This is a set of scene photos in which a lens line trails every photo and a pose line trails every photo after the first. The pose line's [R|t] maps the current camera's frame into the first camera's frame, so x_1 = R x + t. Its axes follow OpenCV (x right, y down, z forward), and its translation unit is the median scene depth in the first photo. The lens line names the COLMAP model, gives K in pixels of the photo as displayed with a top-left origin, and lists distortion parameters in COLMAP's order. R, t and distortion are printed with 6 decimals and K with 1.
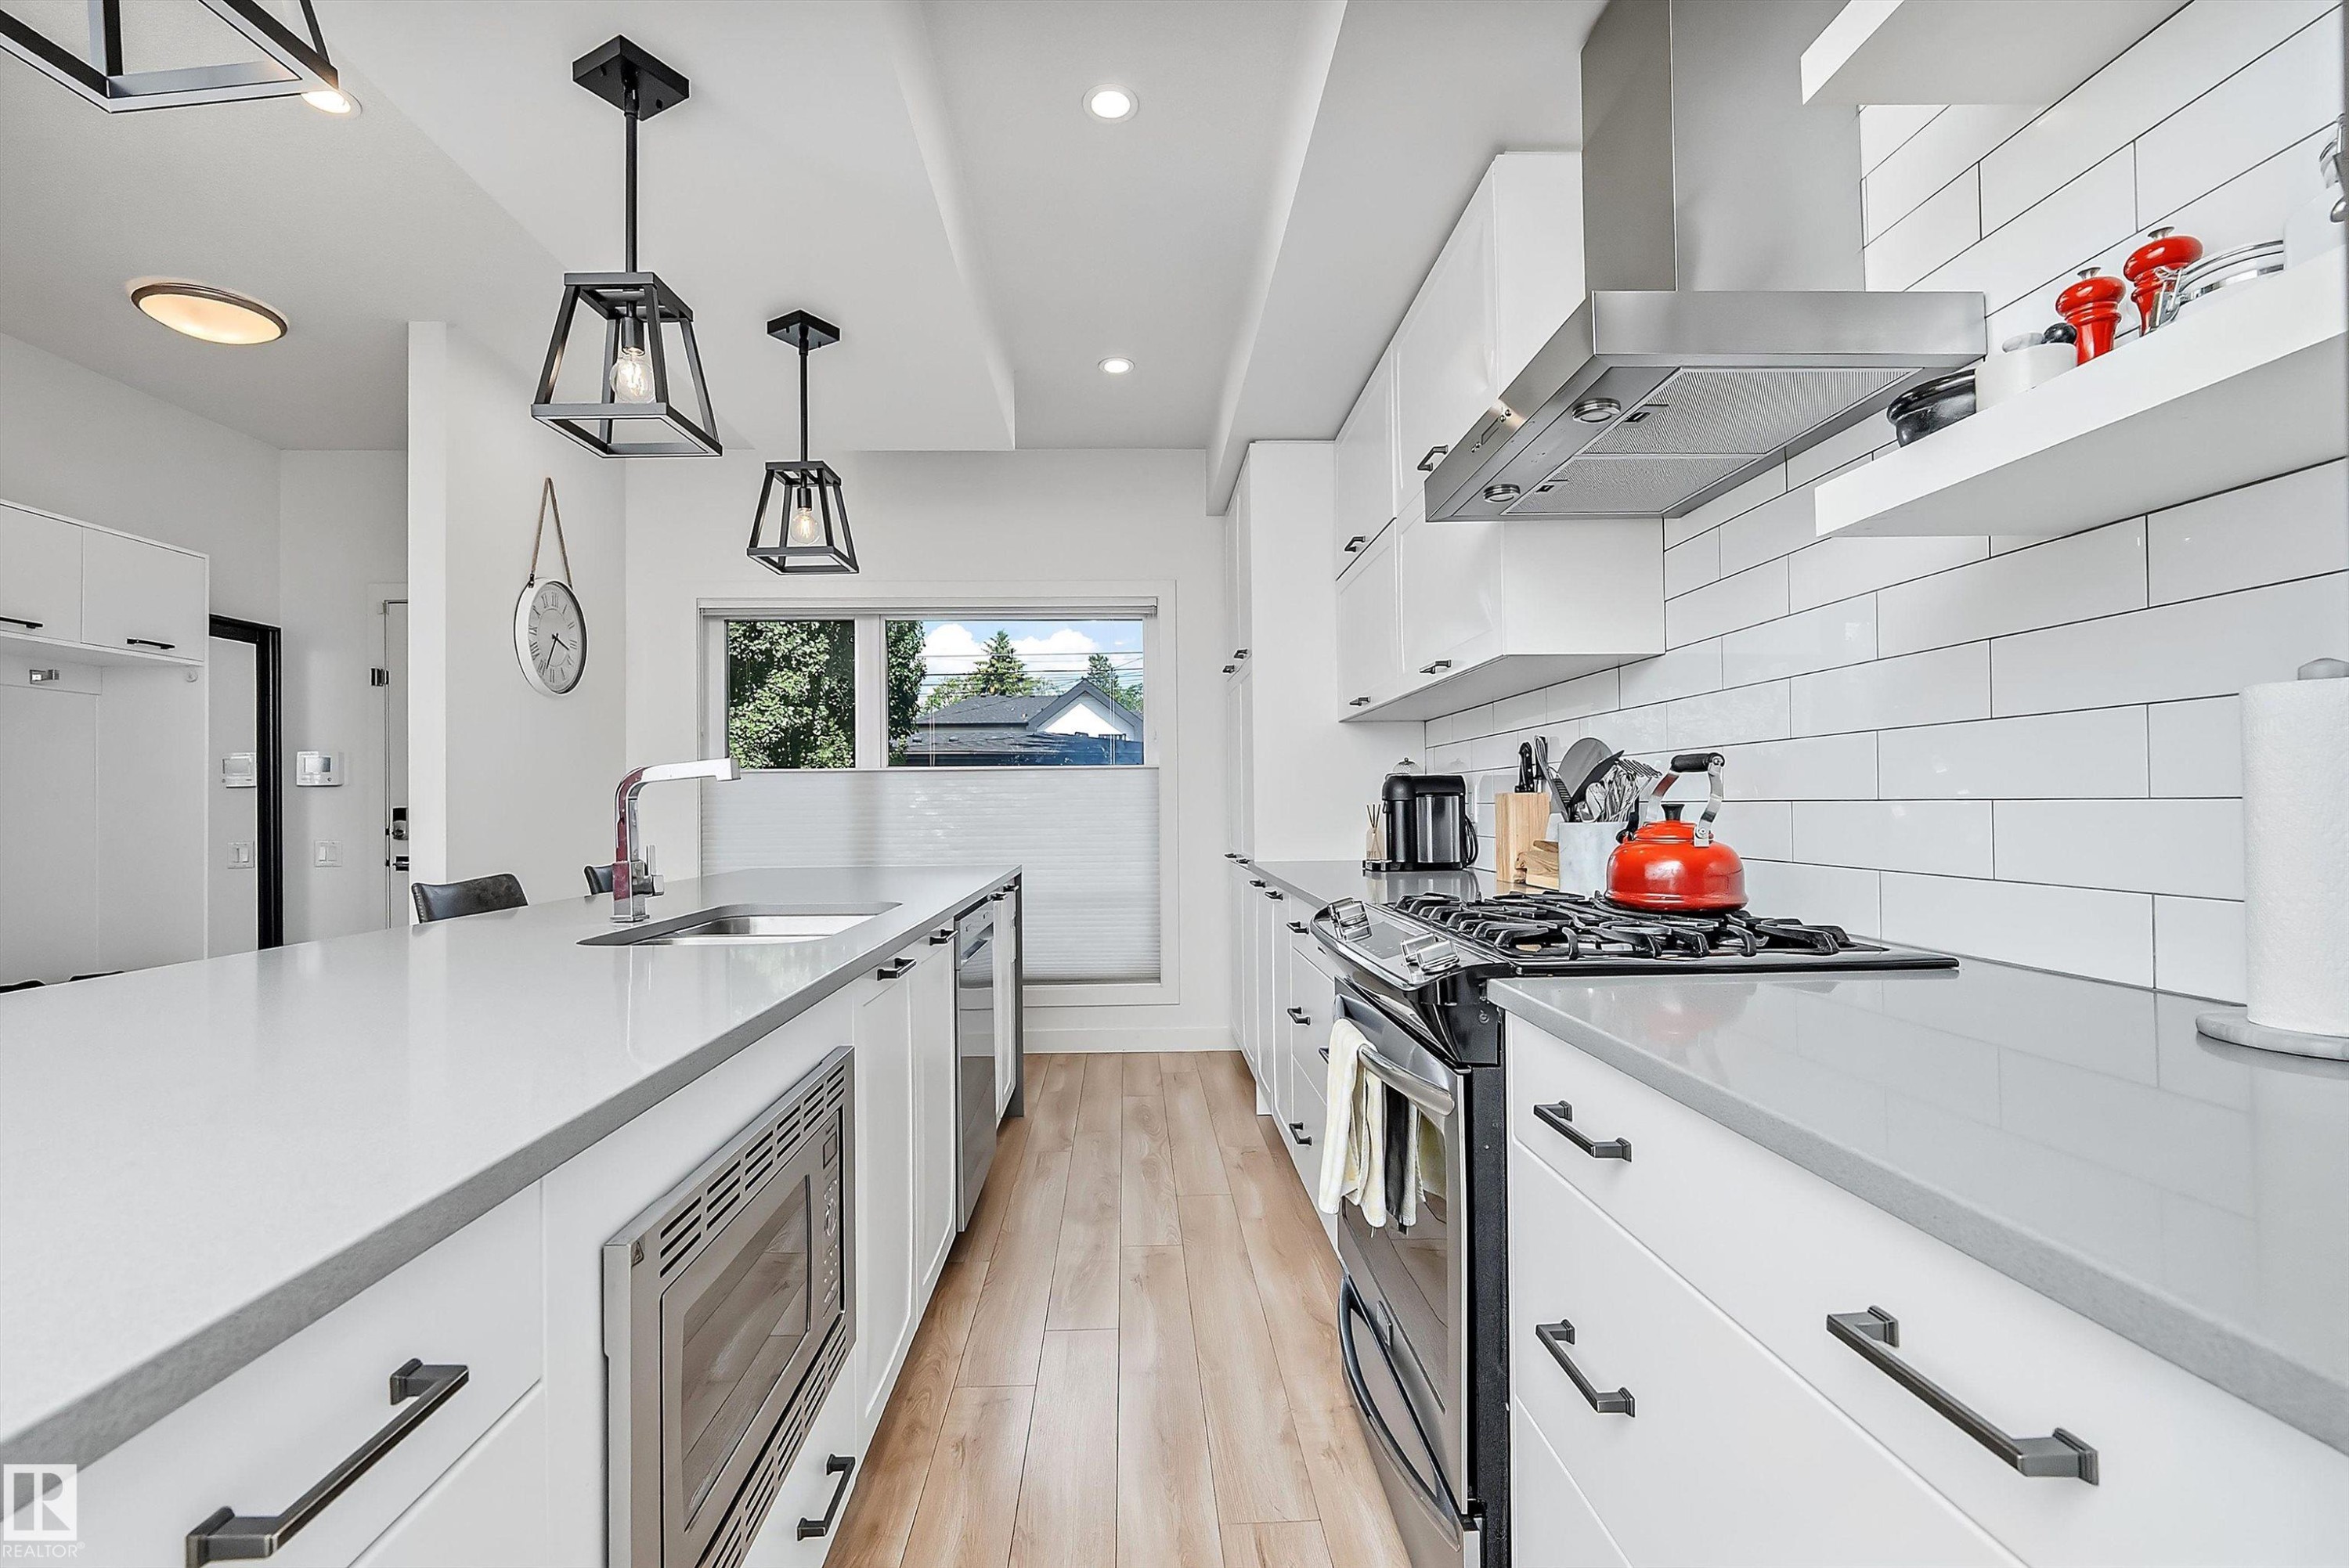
lens RADIAL K [[1060.9, 0, 1172.2], [0, 1060.9, 794.8], [0, 0, 1]] dist [-0.020968, -0.000031]
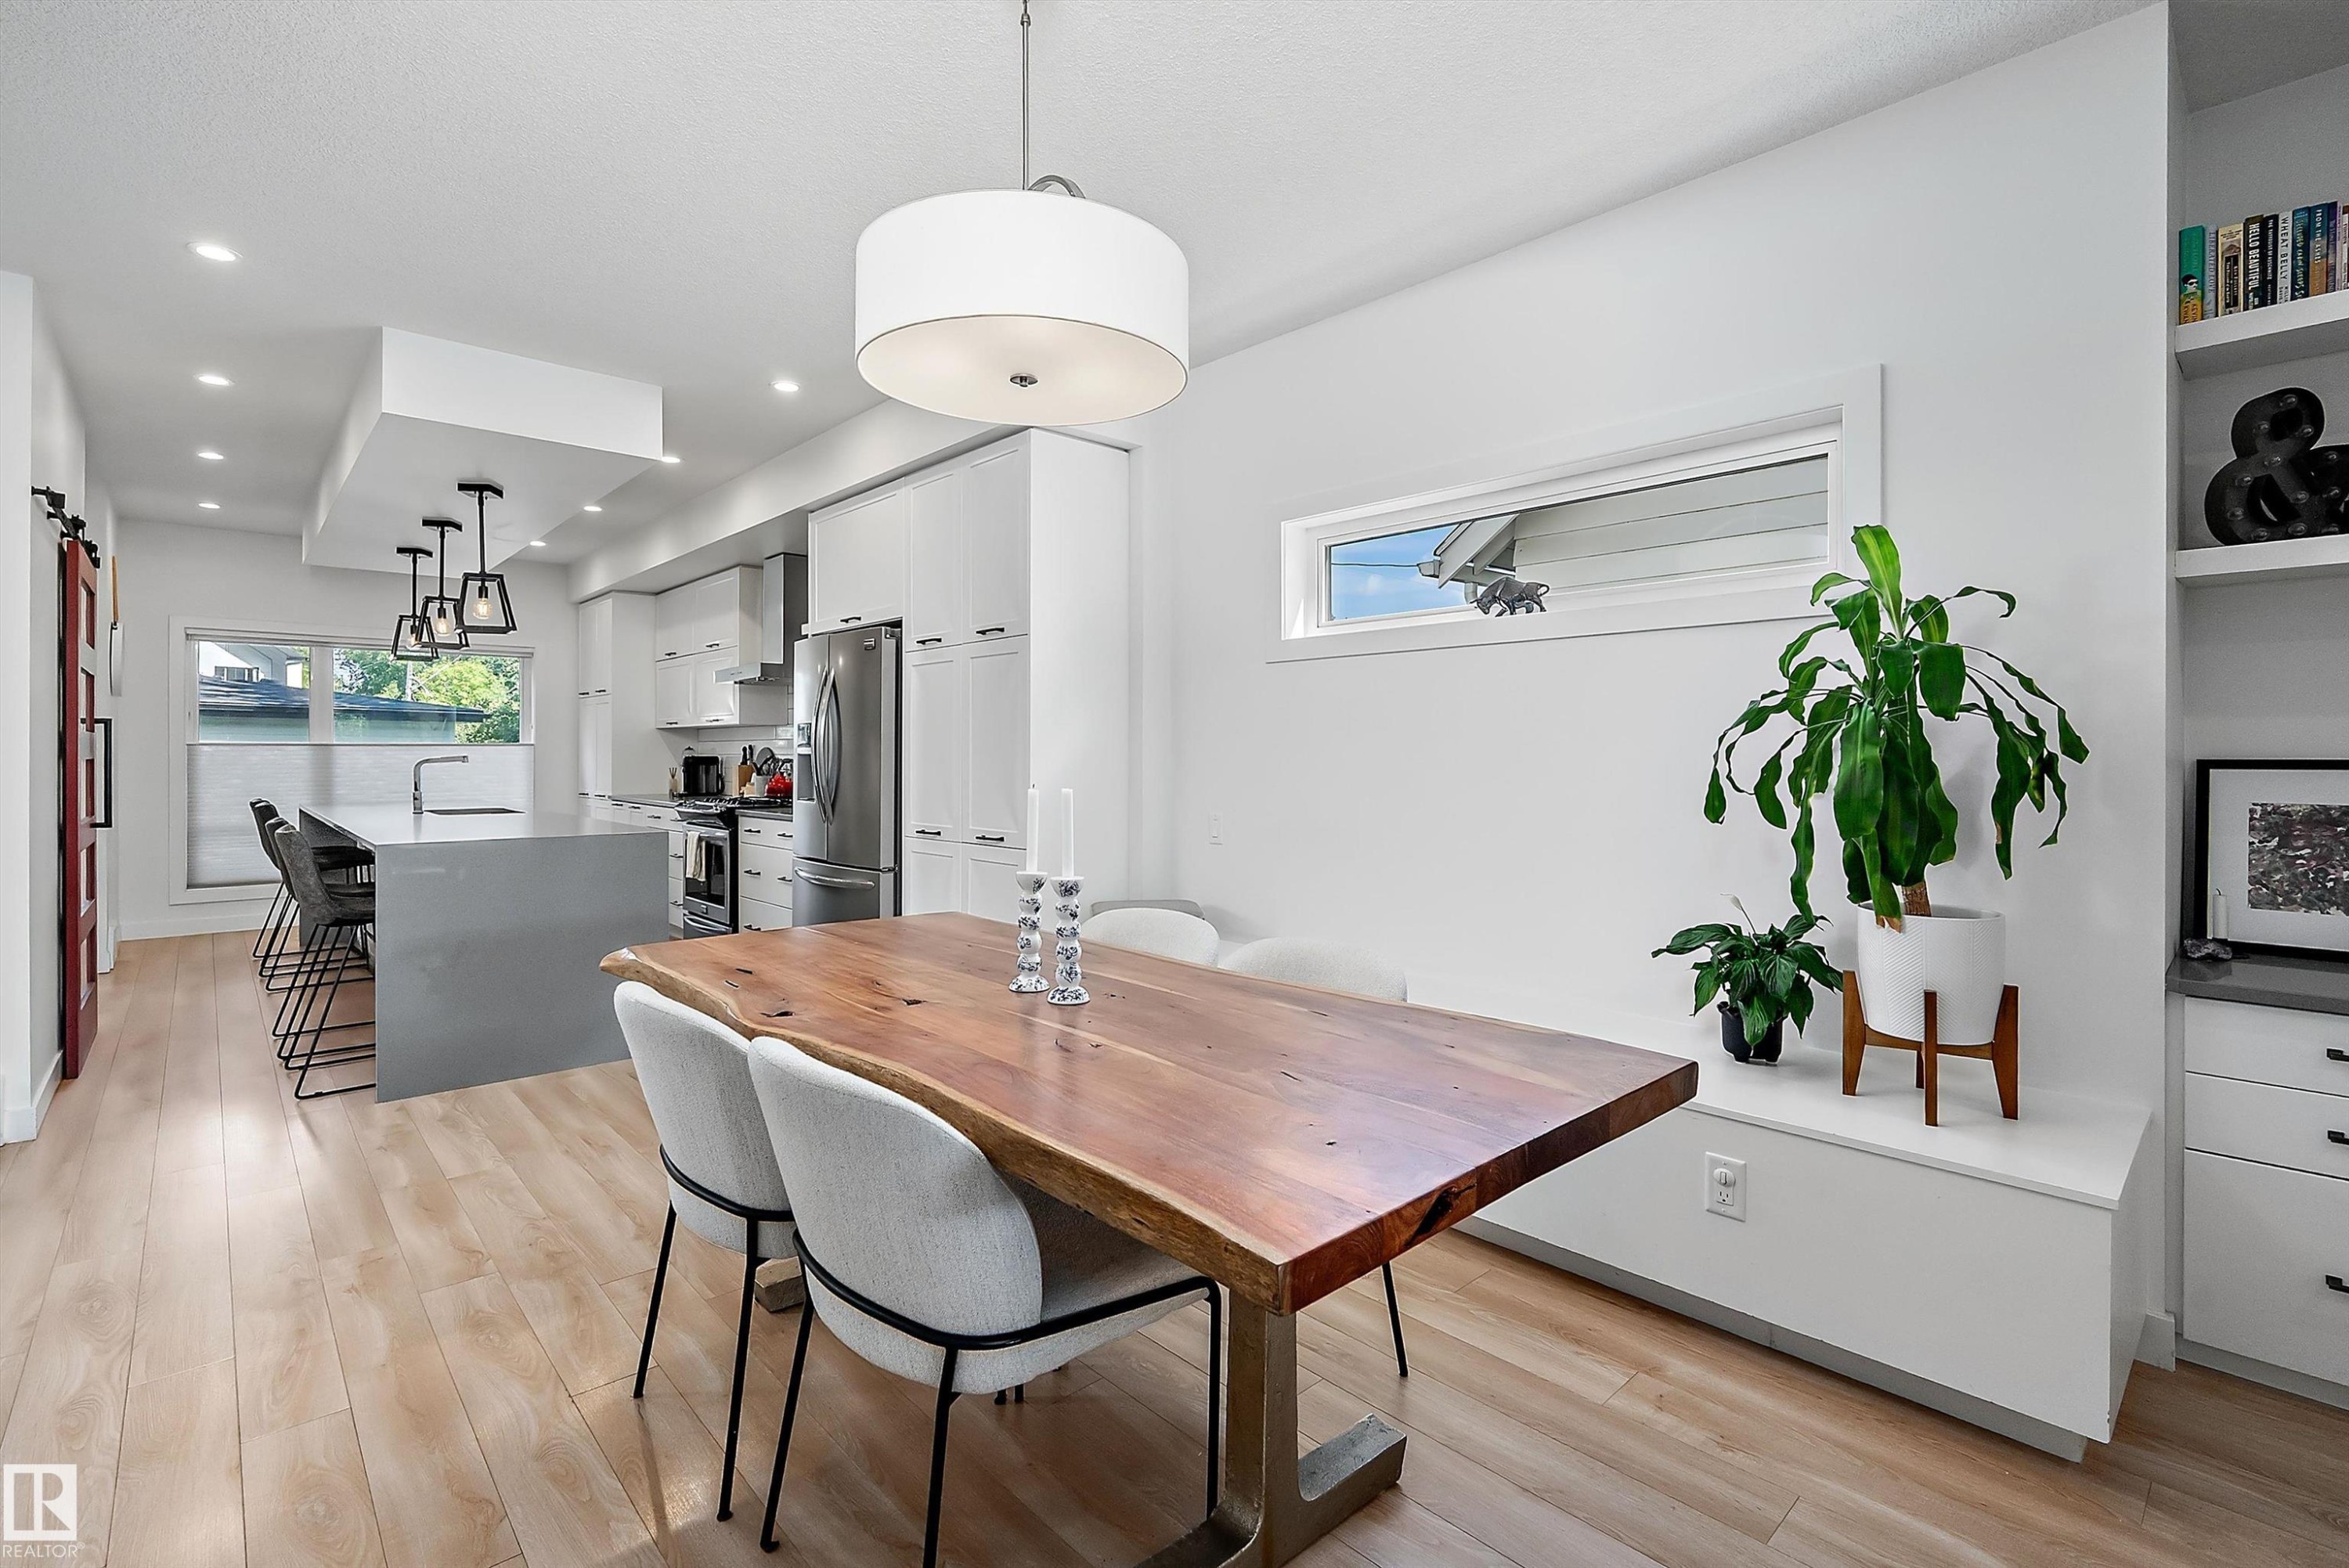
lens RADIAL K [[1060.9, 0, 1172.2], [0, 1060.9, 794.8], [0, 0, 1]] dist [-0.020968, -0.000031]
pose [[0.759211, 0.015812, 0.650652, -0.541625], [-0.039385, 0.998989, 0.021679, -0.027073], [-0.649651, -0.042085, 0.759067, -1.613175]]
